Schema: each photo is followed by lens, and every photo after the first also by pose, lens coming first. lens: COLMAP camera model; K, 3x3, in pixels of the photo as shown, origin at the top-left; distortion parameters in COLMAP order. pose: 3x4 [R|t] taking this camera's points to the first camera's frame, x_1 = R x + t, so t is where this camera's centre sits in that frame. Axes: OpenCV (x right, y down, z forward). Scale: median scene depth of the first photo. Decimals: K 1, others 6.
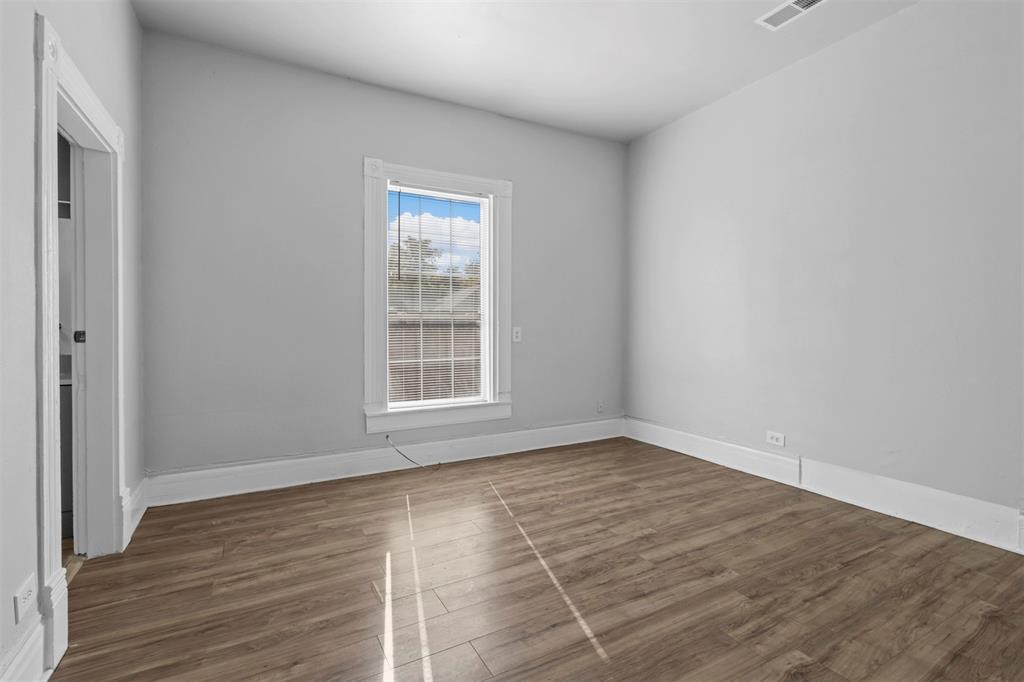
lens RADIAL K [[479.6, 0, 503.6], [0, 479.6, 334.2], [0, 0, 1]] dist [-0.000148, -0.000934]
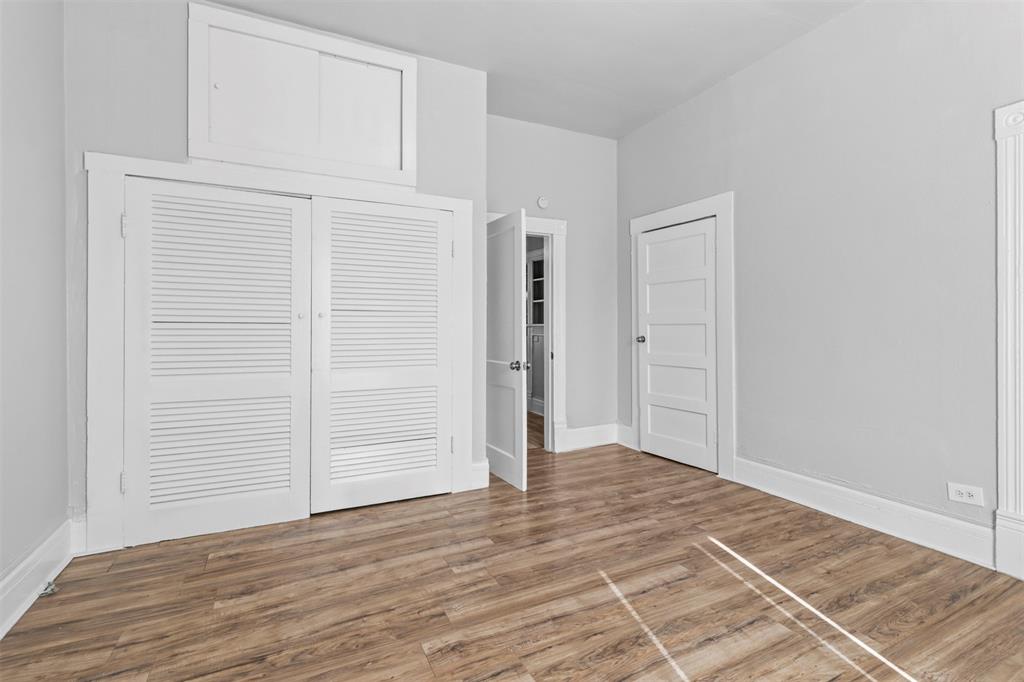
lens RADIAL K [[479.6, 0, 503.6], [0, 479.6, 334.2], [0, 0, 1]] dist [-0.000148, -0.000934]
pose [[-0.999093, 0.004900, 0.042295, 0.356934], [0.006633, 0.999140, 0.040933, -0.048850], [-0.042058, 0.041177, -0.998266, 1.960907]]
